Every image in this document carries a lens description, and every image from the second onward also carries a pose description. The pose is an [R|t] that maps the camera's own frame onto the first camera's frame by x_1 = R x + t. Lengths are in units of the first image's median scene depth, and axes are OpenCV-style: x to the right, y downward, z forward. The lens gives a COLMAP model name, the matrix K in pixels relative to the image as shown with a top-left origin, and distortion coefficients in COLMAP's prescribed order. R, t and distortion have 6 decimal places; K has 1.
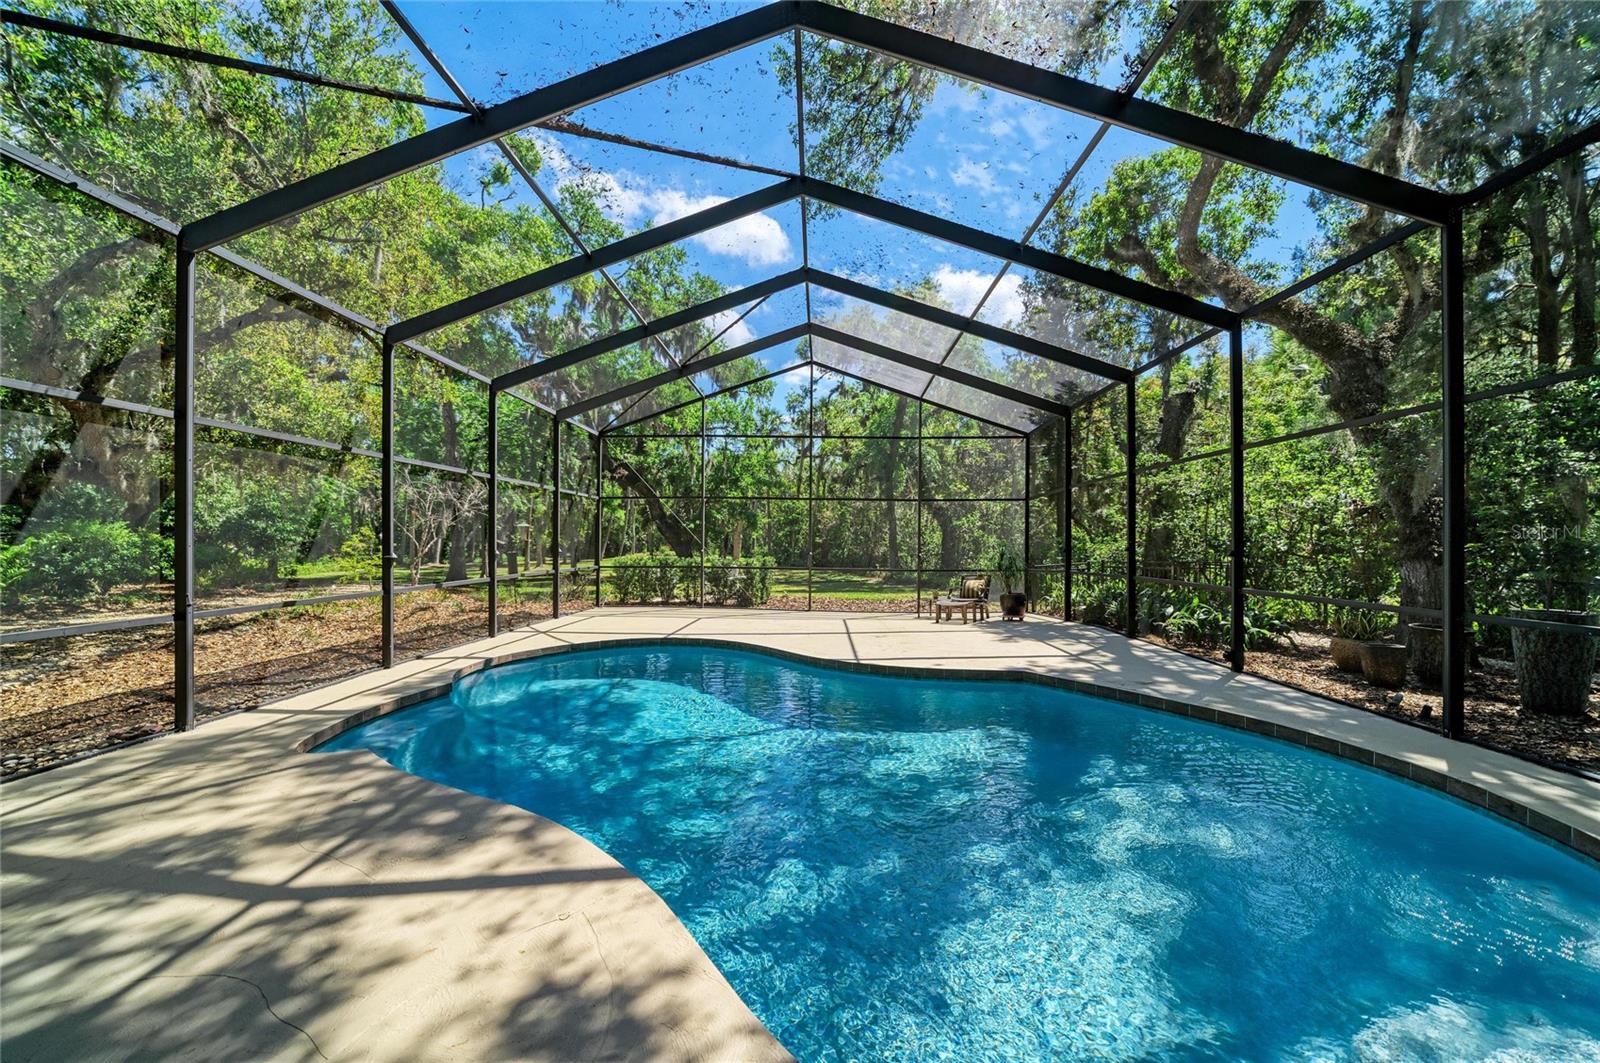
lens RADIAL K [[595.3, 0, 791.2], [0, 595.3, 534.9], [0, 0, 1]] dist [-0.018285, 0.000022]
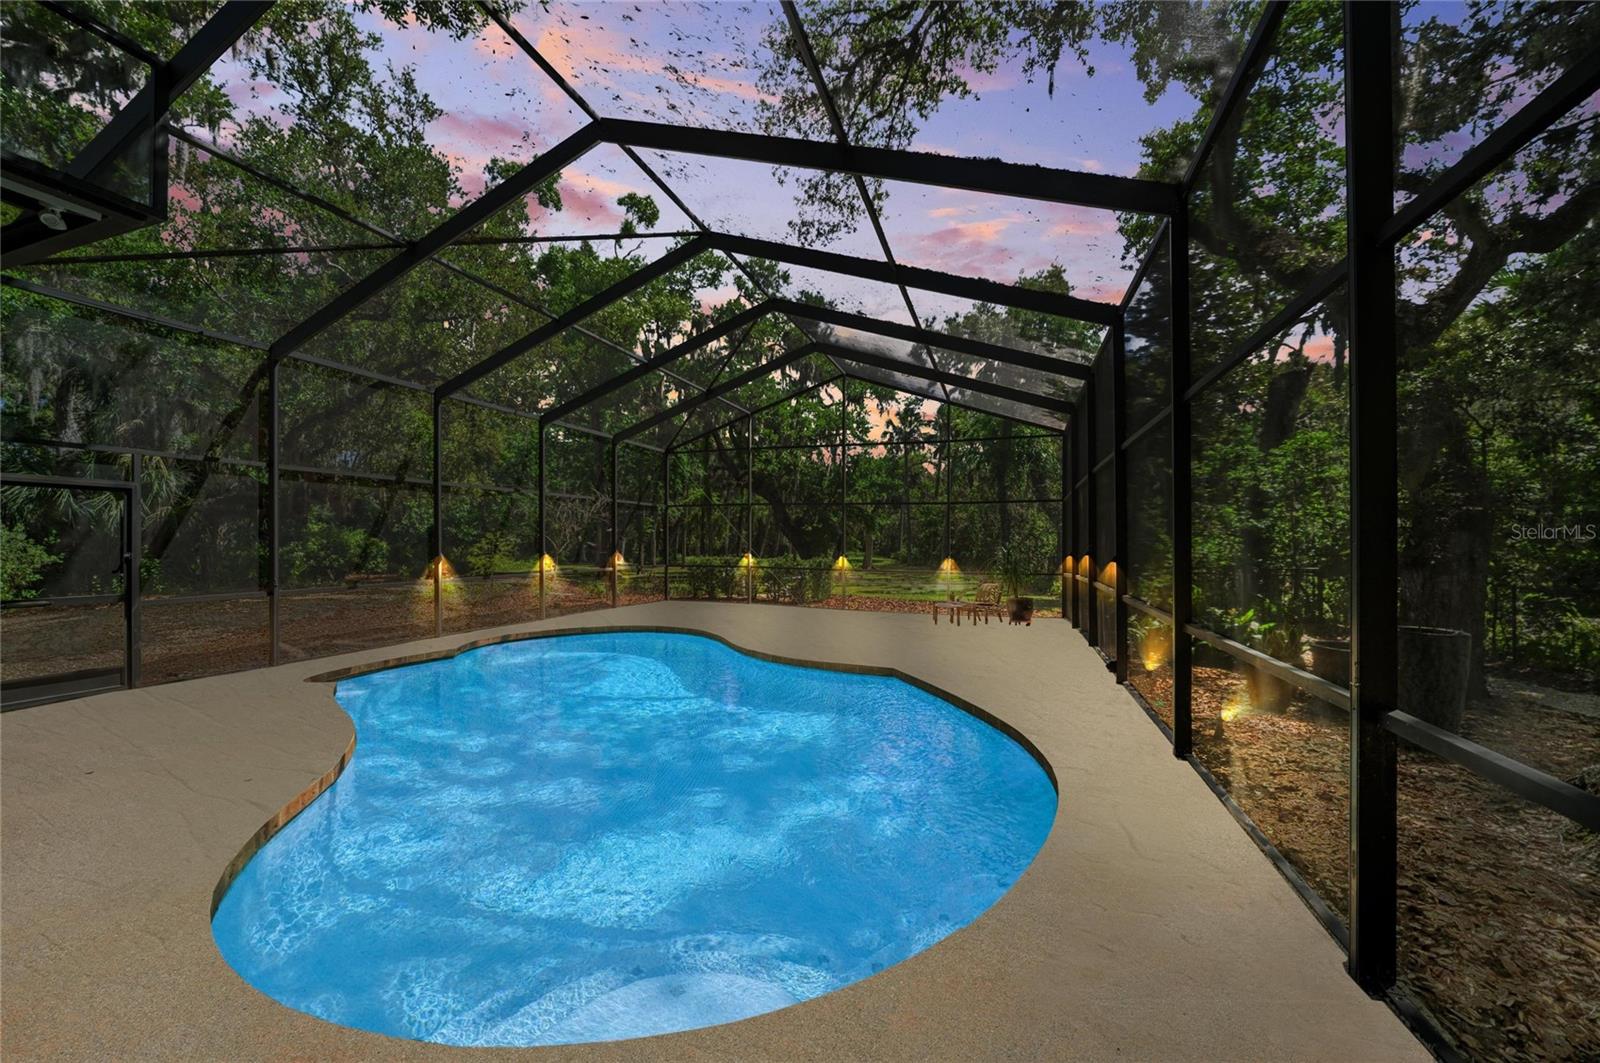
lens RADIAL K [[595.3, 0, 809.0], [0, 595.3, 544.8], [0, 0, 1]] dist [-0.018285, 0.000022]
pose [[0.956700, 0.002028, -0.291069, 0.249689], [0.002062, 0.999903, 0.013741, -0.001694], [0.291069, -0.013746, 0.956603, -0.033583]]
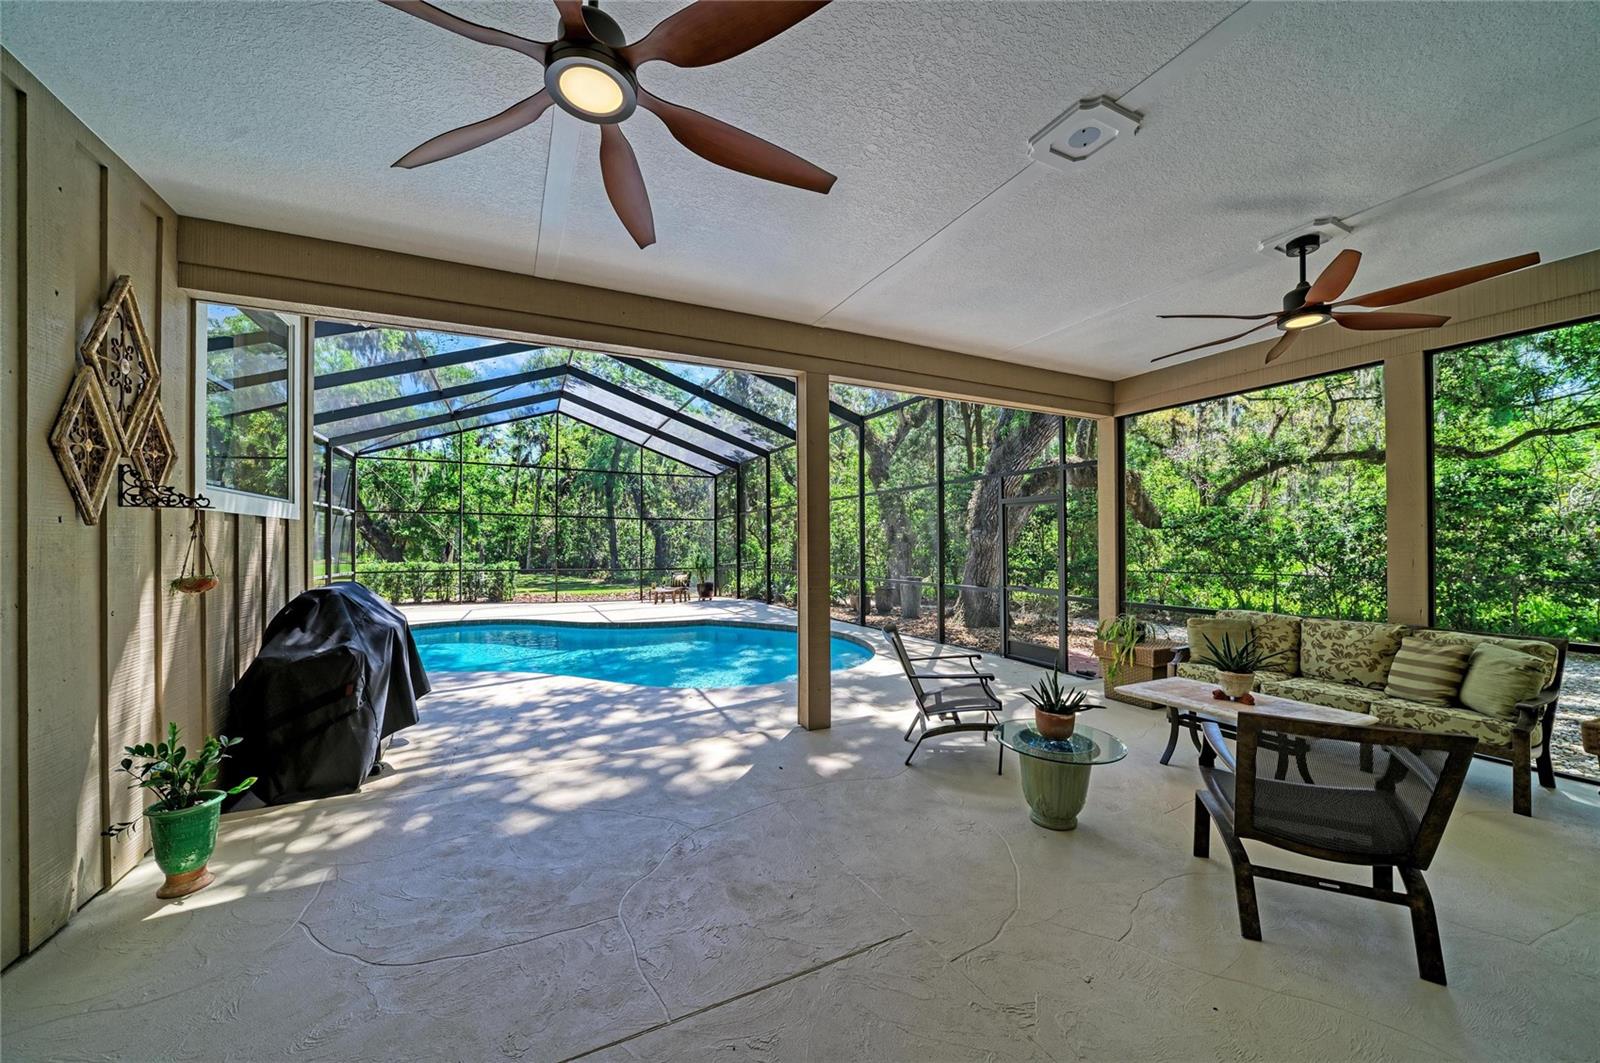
lens RADIAL K [[595.3, 0, 806.2], [0, 595.3, 537.7], [0, 0, 1]] dist [-0.018285, 0.000022]
pose [[0.875204, 0.002509, 0.483747, -0.104796], [-0.001159, 0.999995, -0.003090, -0.008579], [-0.483752, 0.002143, 0.875203, -0.350036]]
